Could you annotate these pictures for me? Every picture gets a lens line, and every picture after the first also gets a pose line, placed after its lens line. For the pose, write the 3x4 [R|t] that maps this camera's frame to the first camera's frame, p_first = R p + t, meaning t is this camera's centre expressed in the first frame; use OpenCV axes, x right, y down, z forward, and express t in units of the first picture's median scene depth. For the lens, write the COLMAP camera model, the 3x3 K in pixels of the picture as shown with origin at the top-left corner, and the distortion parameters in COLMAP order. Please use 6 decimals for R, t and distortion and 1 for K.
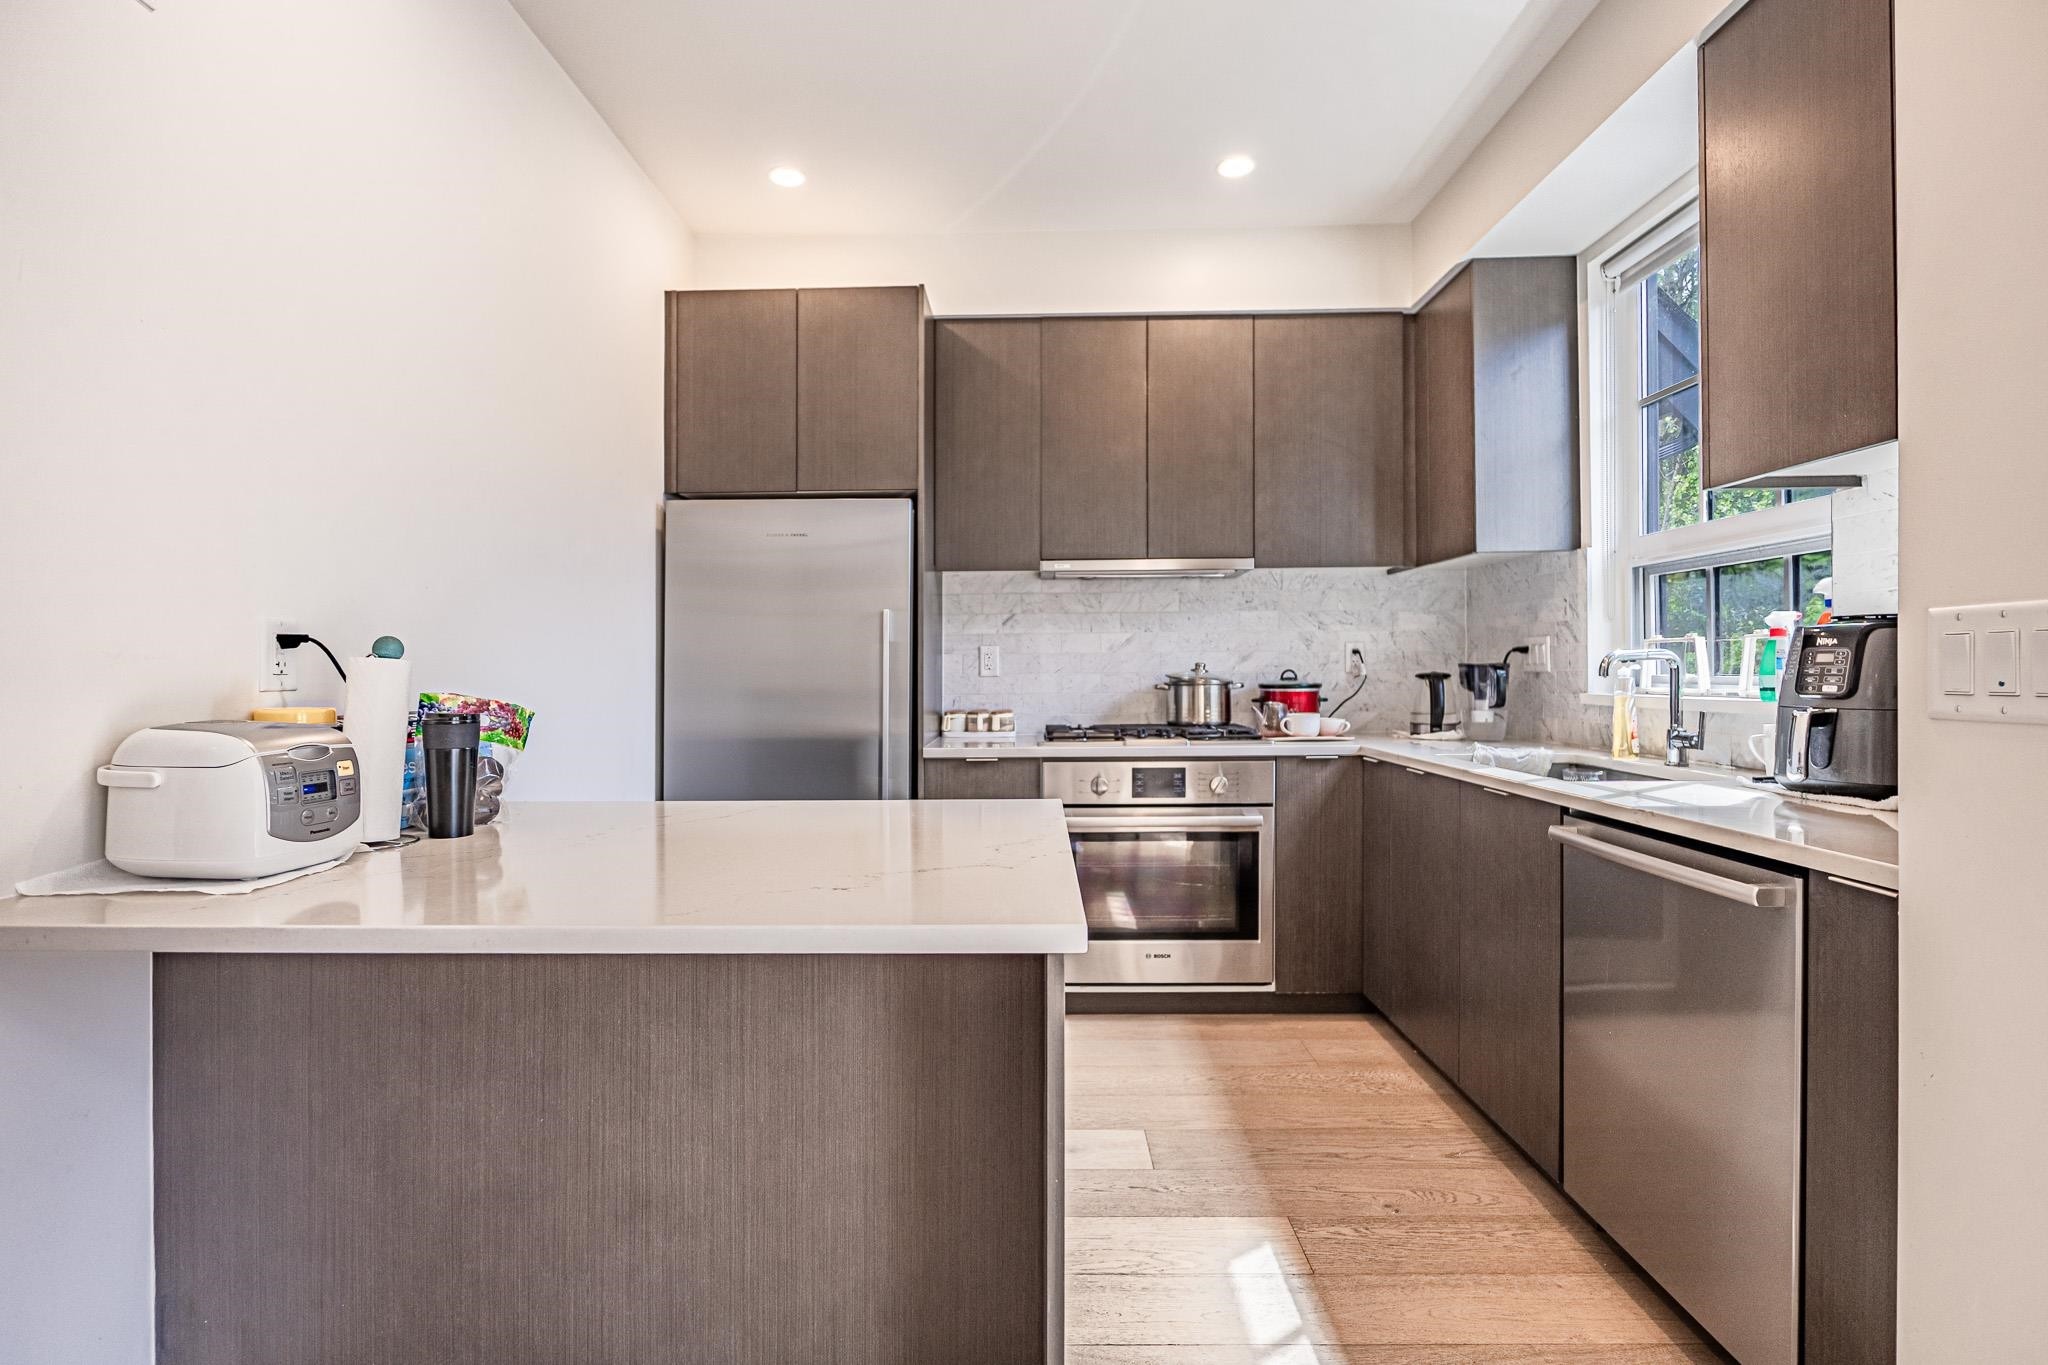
lens RADIAL K [[947.5, 0, 1015.5], [0, 947.5, 676.7], [0, 0, 1]] dist [-0.007236, -0.000679]
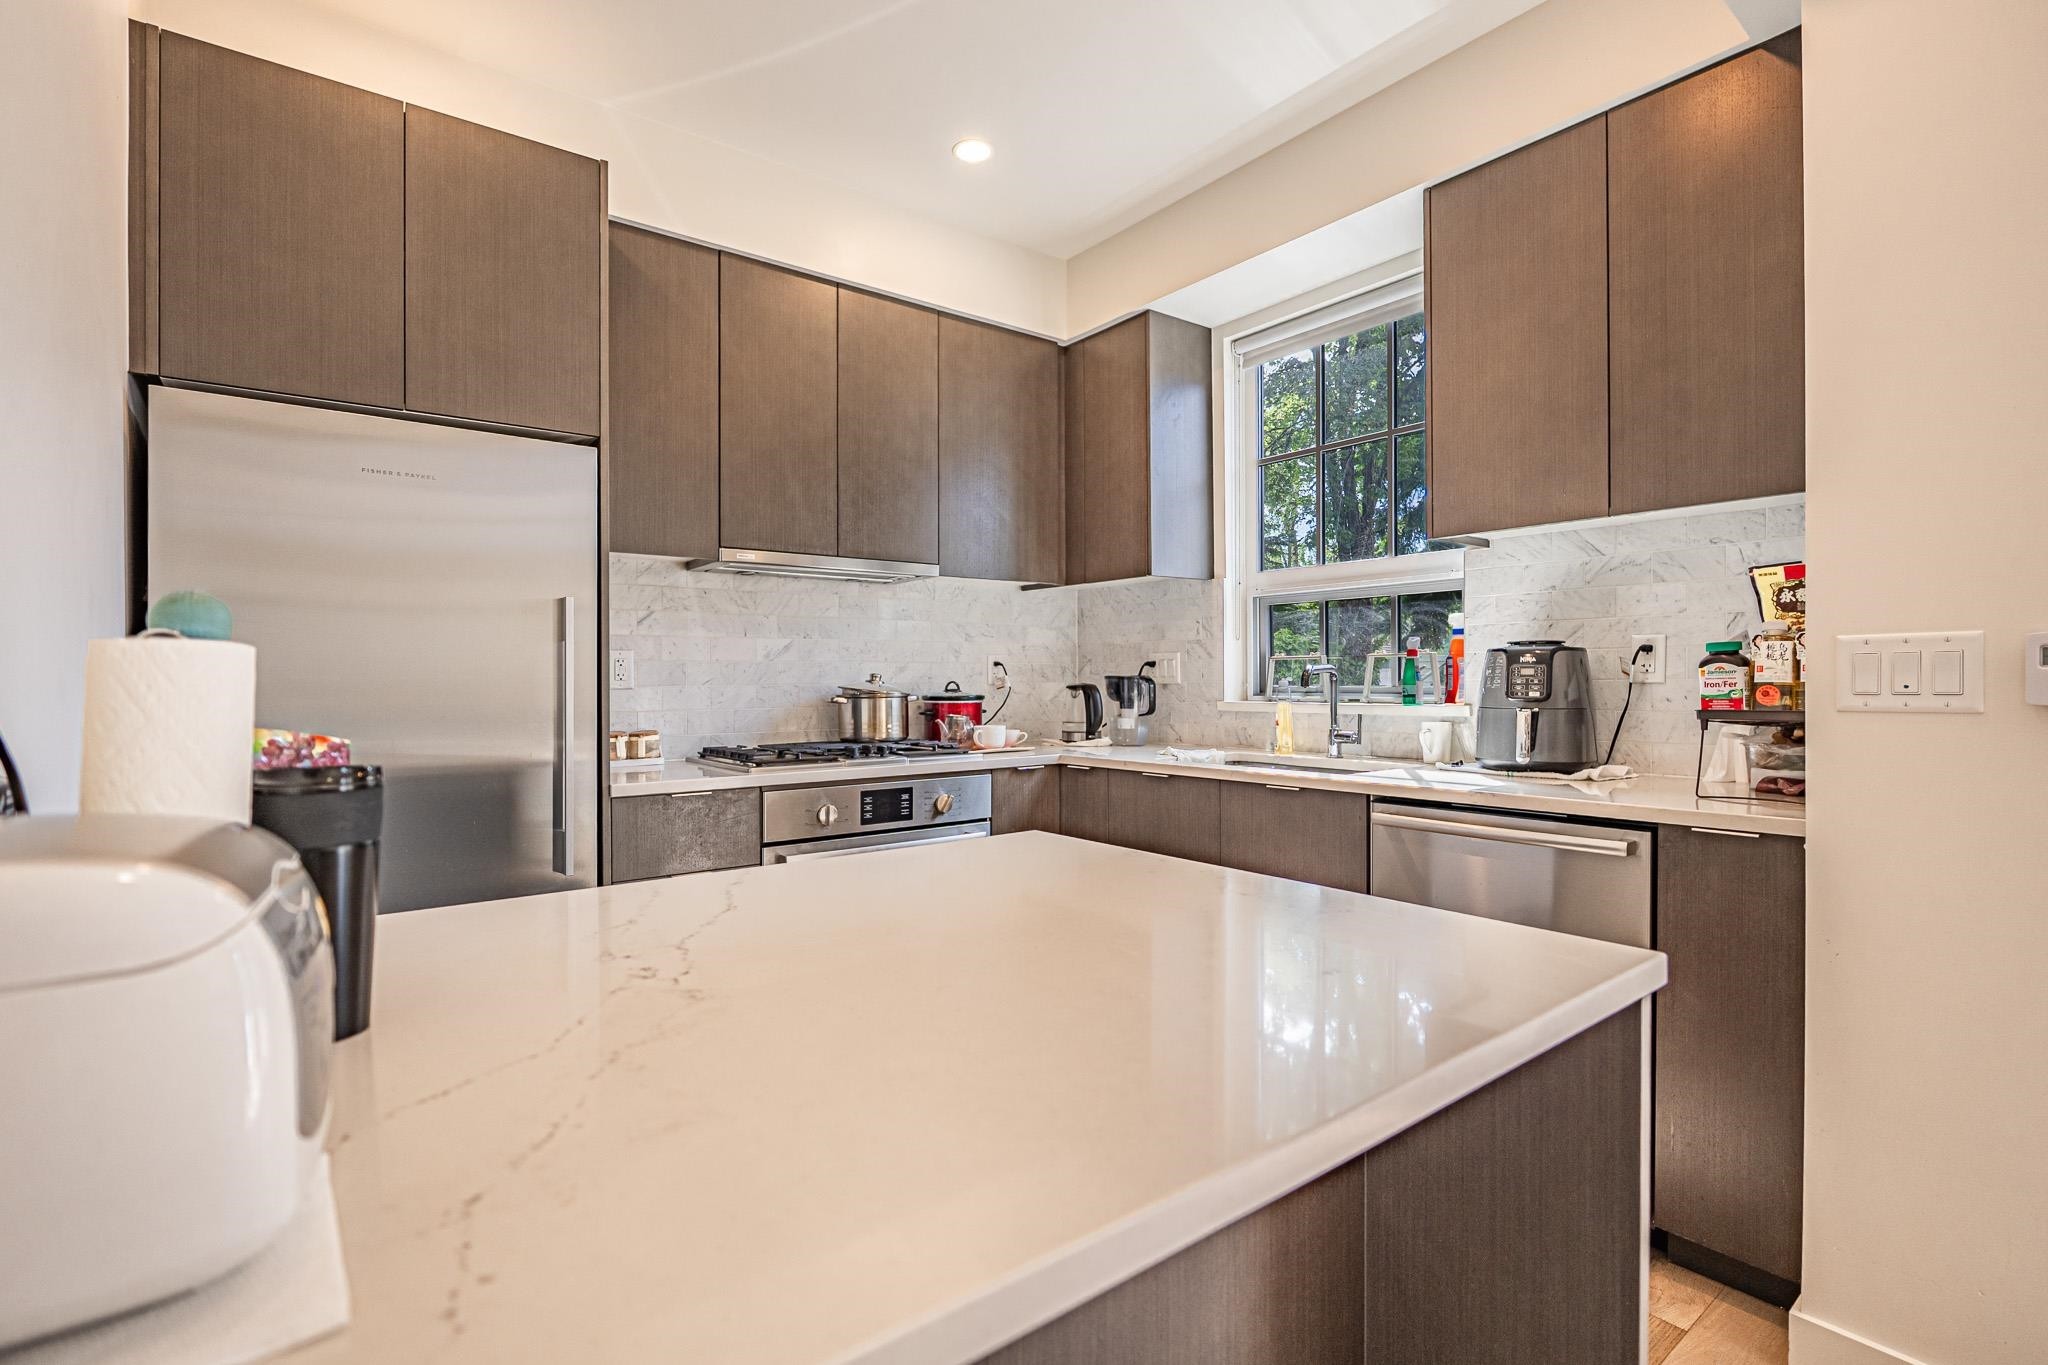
lens RADIAL K [[947.5, 0, 1027.3], [0, 947.5, 695.3], [0, 0, 1]] dist [-0.007236, -0.000679]
pose [[0.778906, -0.005826, 0.627113, -0.308280], [0.003361, 0.999981, 0.005115, 0.002642], [-0.627131, -0.001877, 0.778911, 0.214251]]
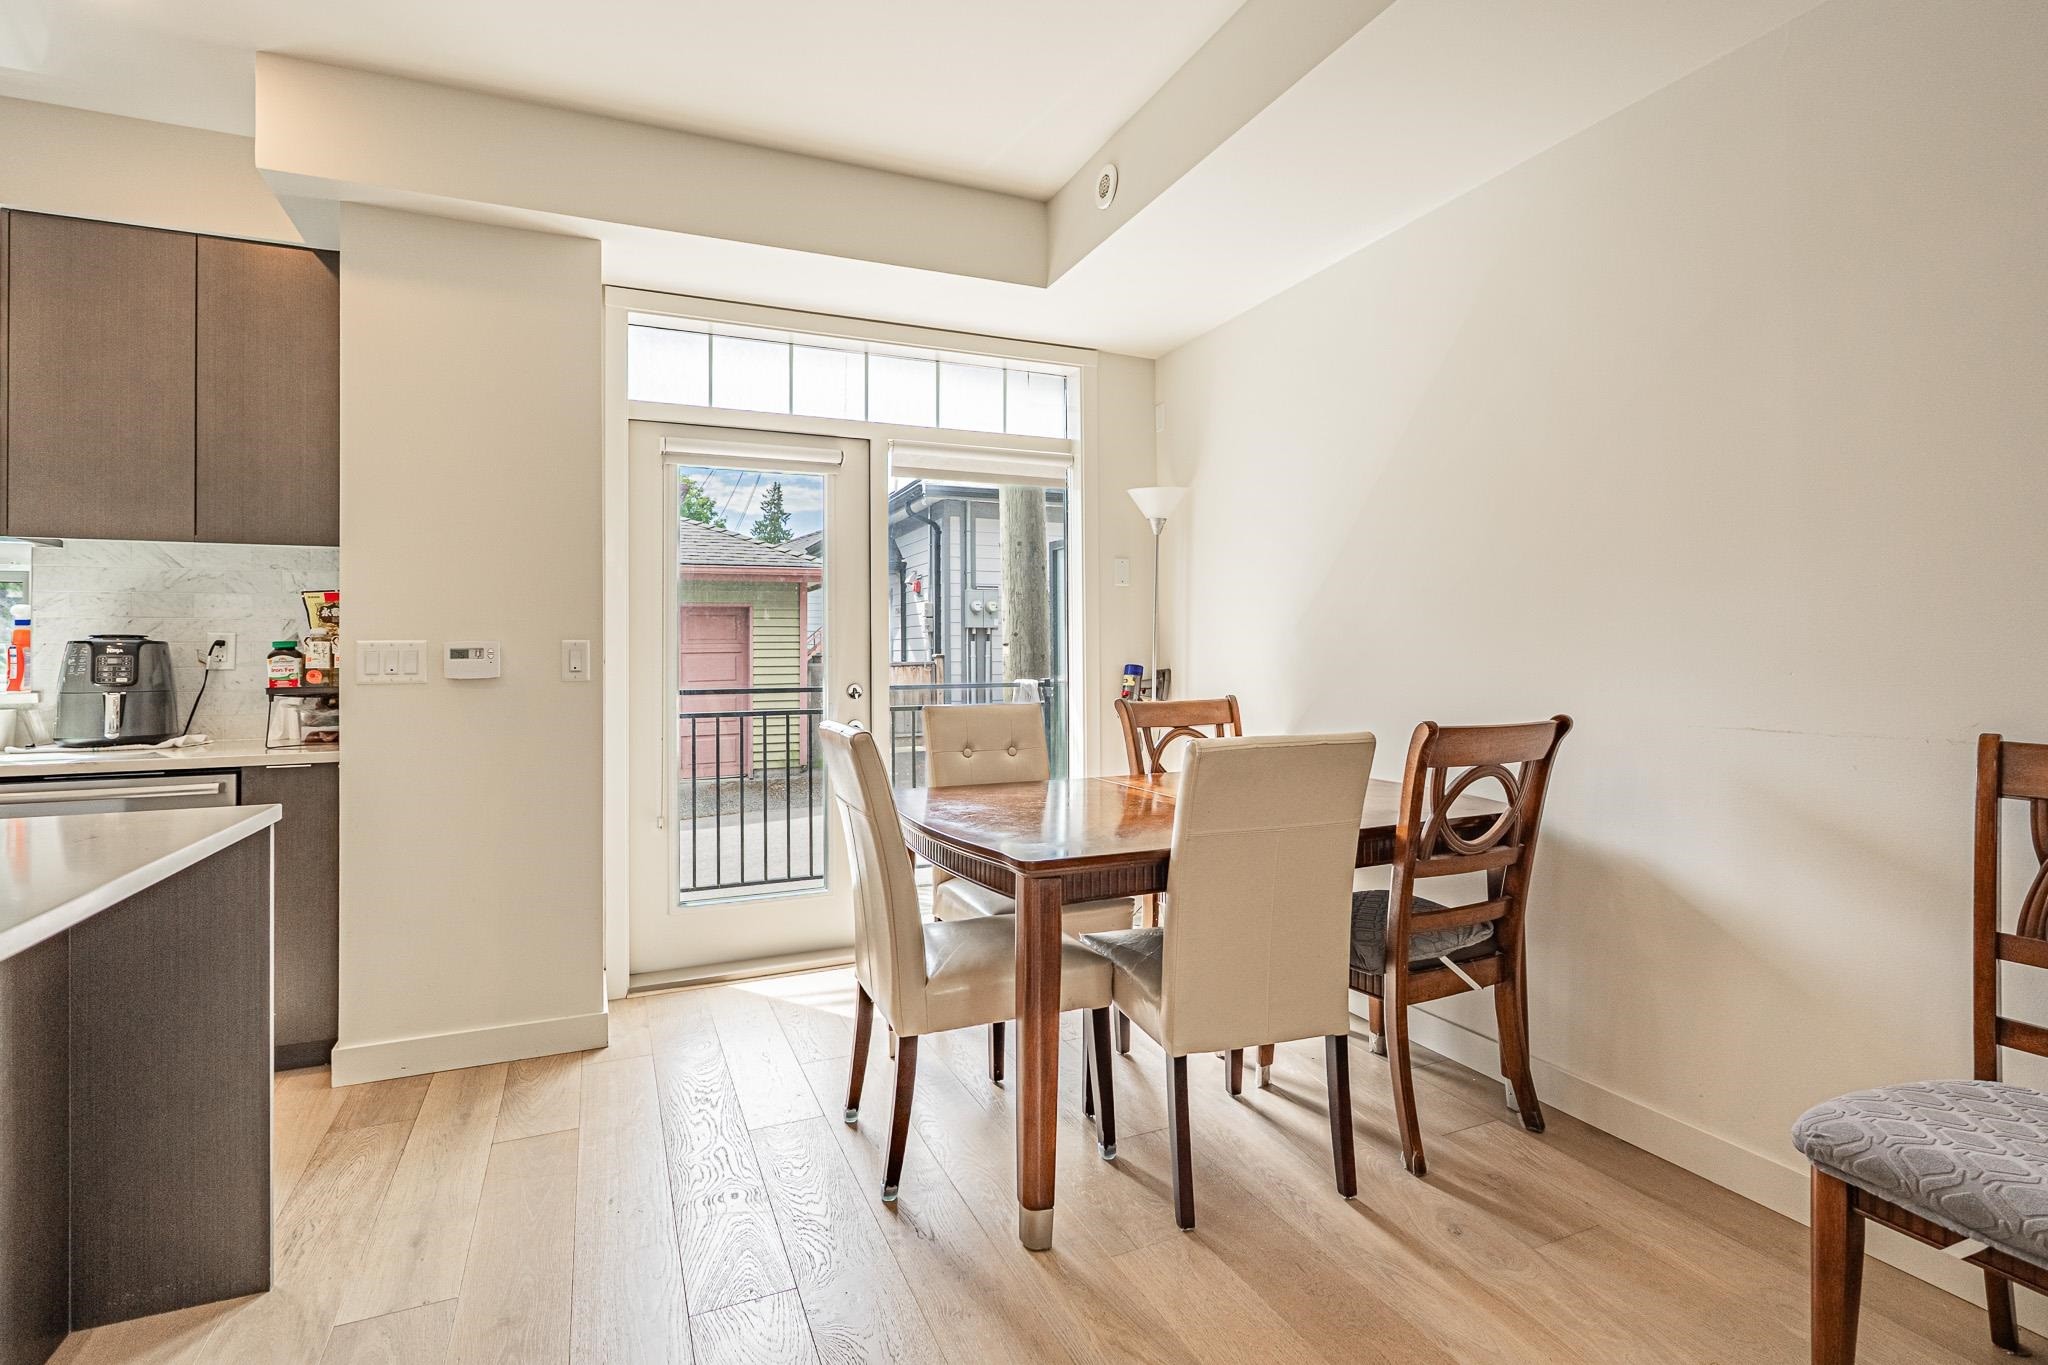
lens RADIAL K [[947.5, 0, 1009.3], [0, 947.5, 634.0], [0, 0, 1]] dist [-0.007236, -0.000679]
pose [[-0.413590, 0.034293, 0.909817, -0.682342], [0.018175, 0.999402, -0.029408, 0.004952], [-0.910282, 0.004373, -0.413966, 0.150120]]
